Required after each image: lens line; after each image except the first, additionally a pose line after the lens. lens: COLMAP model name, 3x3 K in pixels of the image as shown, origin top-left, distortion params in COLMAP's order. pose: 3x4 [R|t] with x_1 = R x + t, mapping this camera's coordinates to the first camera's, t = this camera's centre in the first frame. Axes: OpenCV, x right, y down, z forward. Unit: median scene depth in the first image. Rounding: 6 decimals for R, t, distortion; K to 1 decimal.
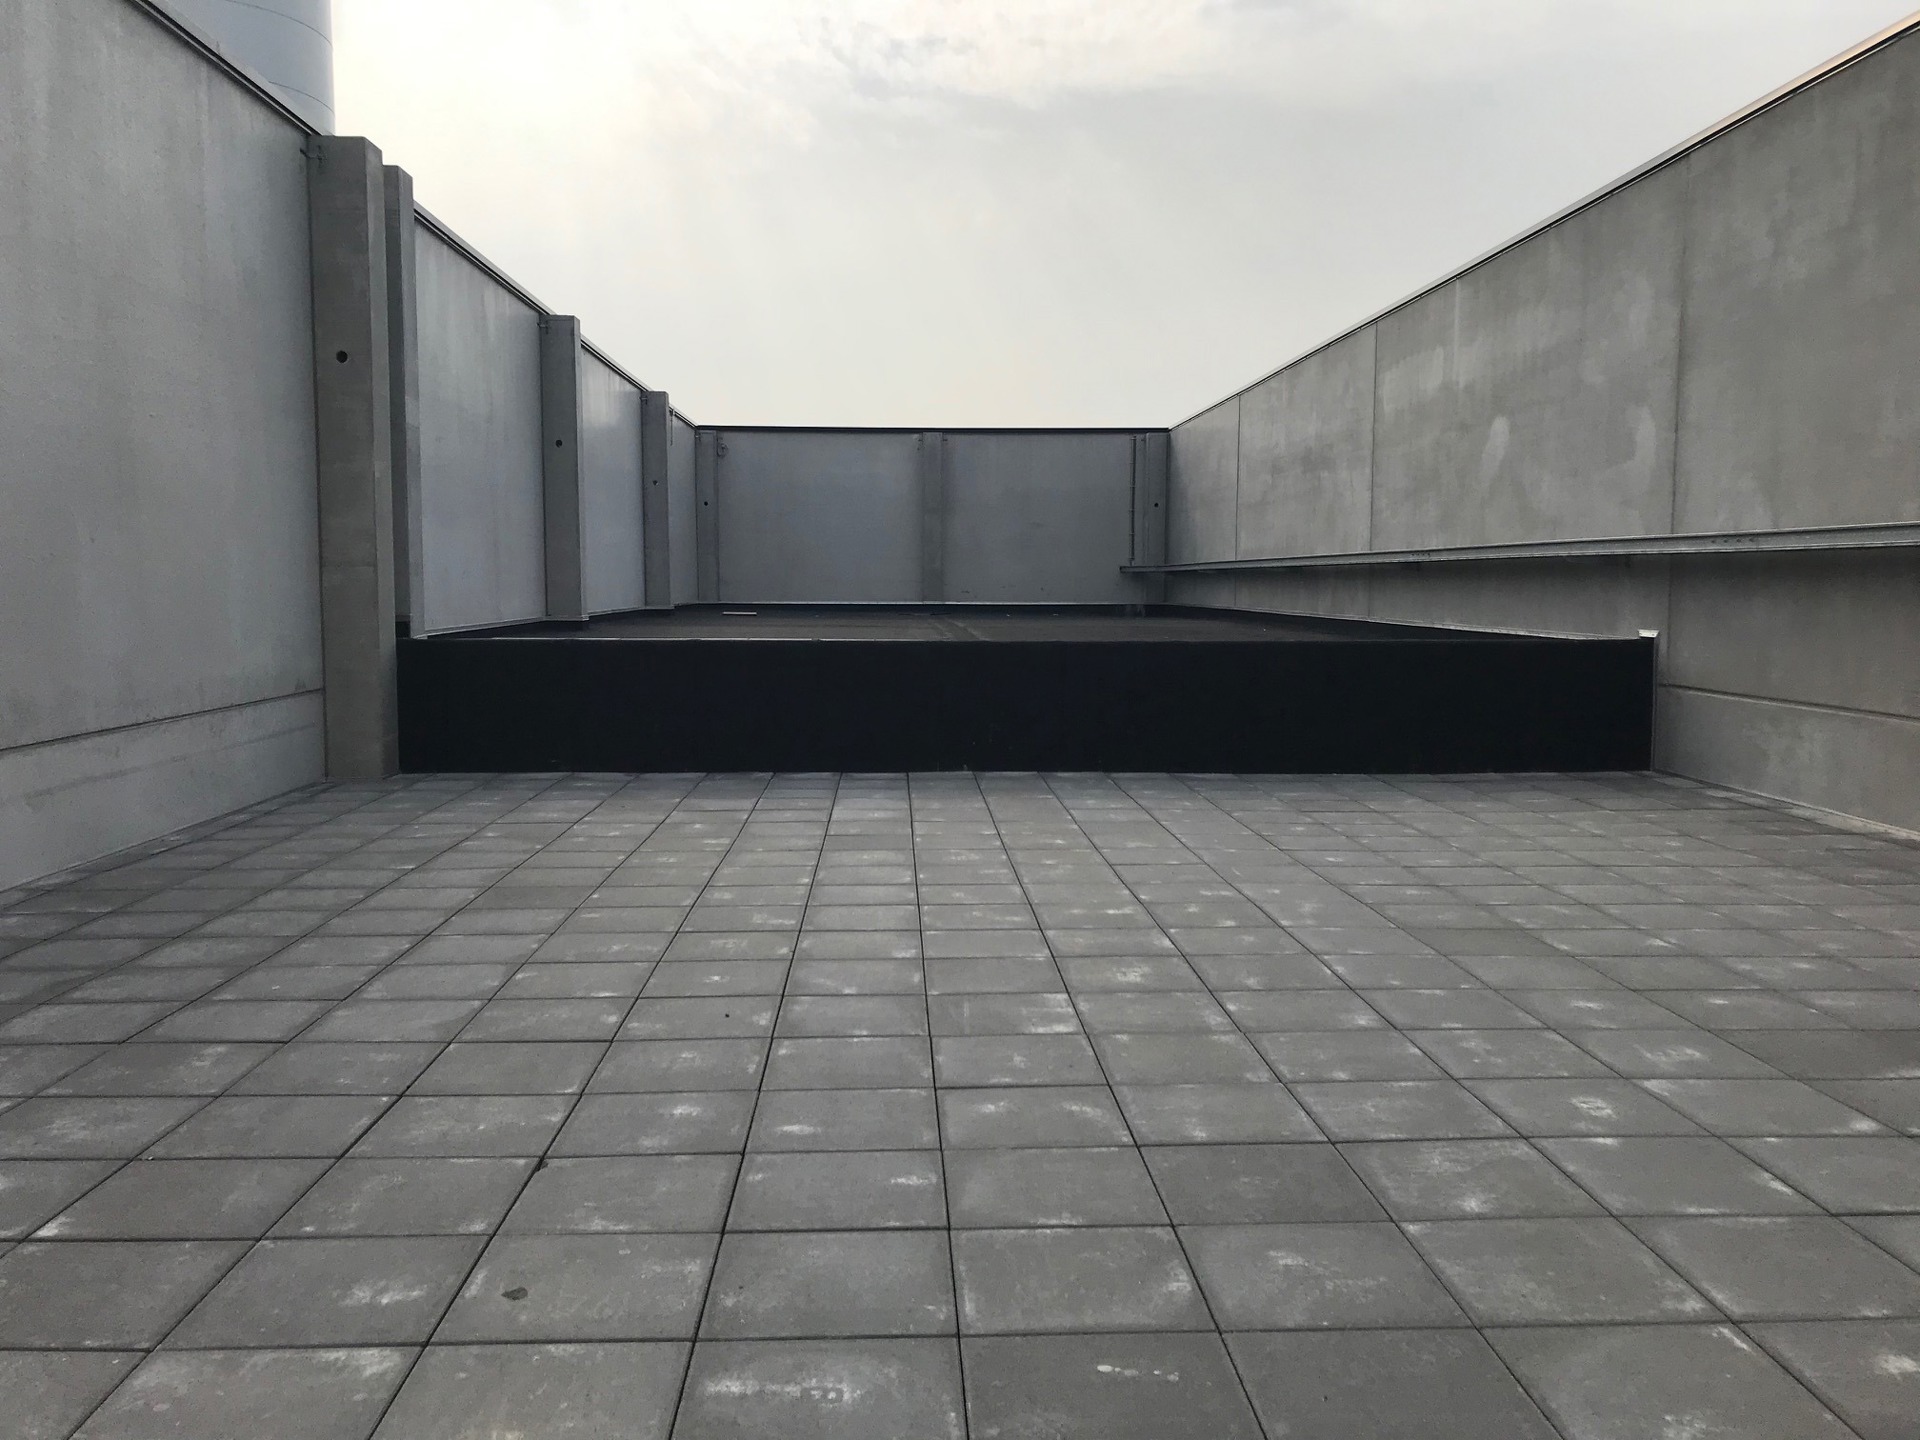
lens RADIAL K [[1552.7, 0, 957.3], [0, 1552.7, 720.1], [0, 0, 1]] dist [0.028798, -0.050026]
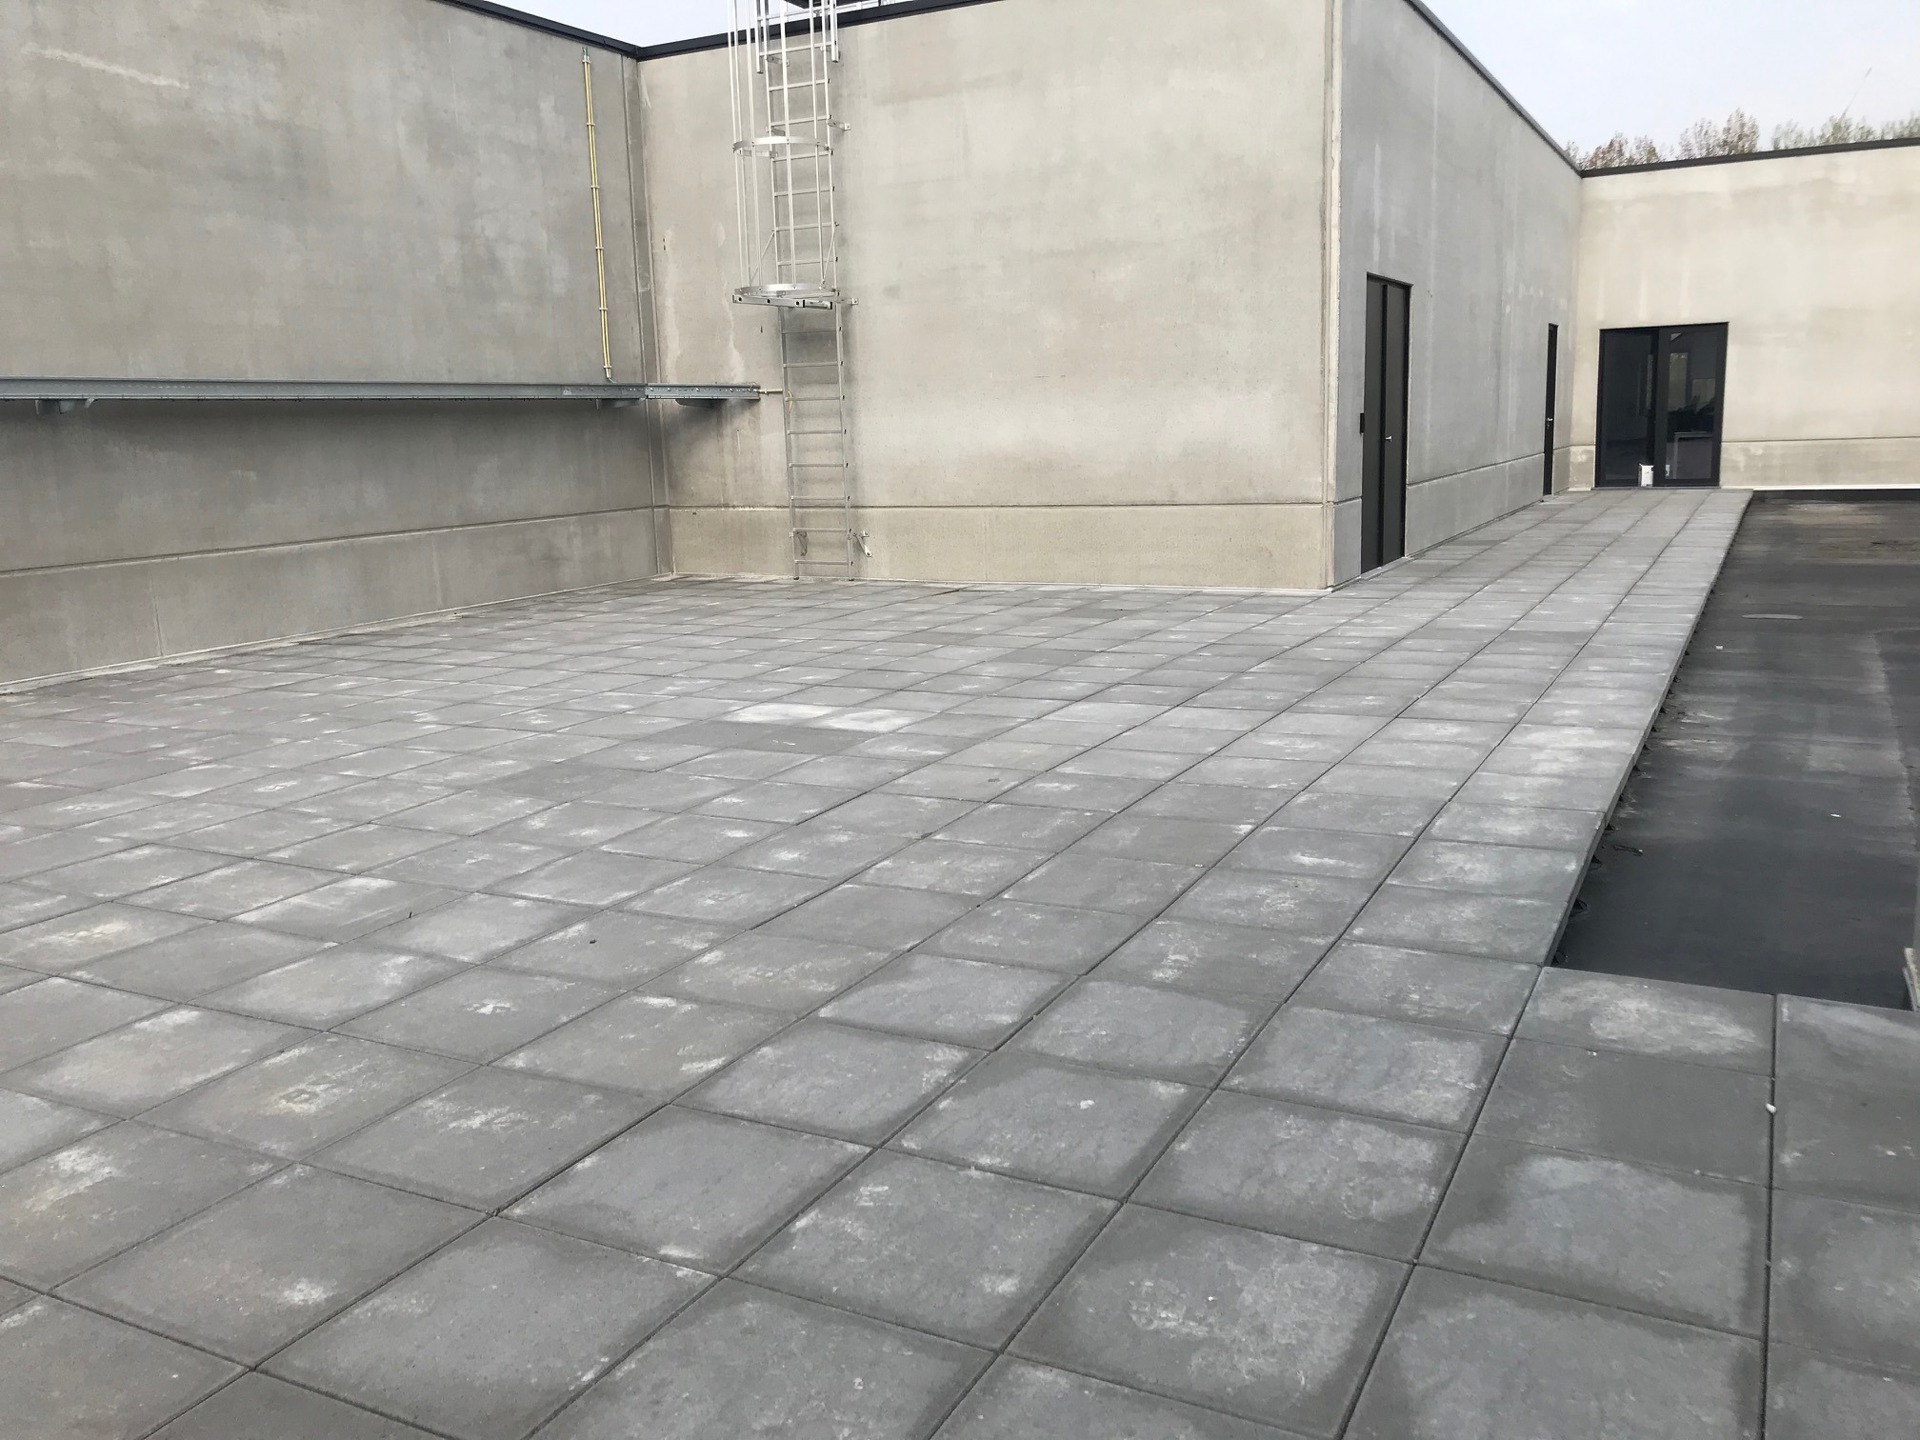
lens RADIAL K [[1552.7, 0, 957.1], [0, 1552.7, 720.6], [0, 0, 1]] dist [0.028798, -0.050026]
pose [[-0.865940, -0.068455, 0.495442, -0.793360], [0.077422, 0.960302, 0.268004, -0.141651], [-0.494120, 0.270433, -0.826264, 1.727793]]
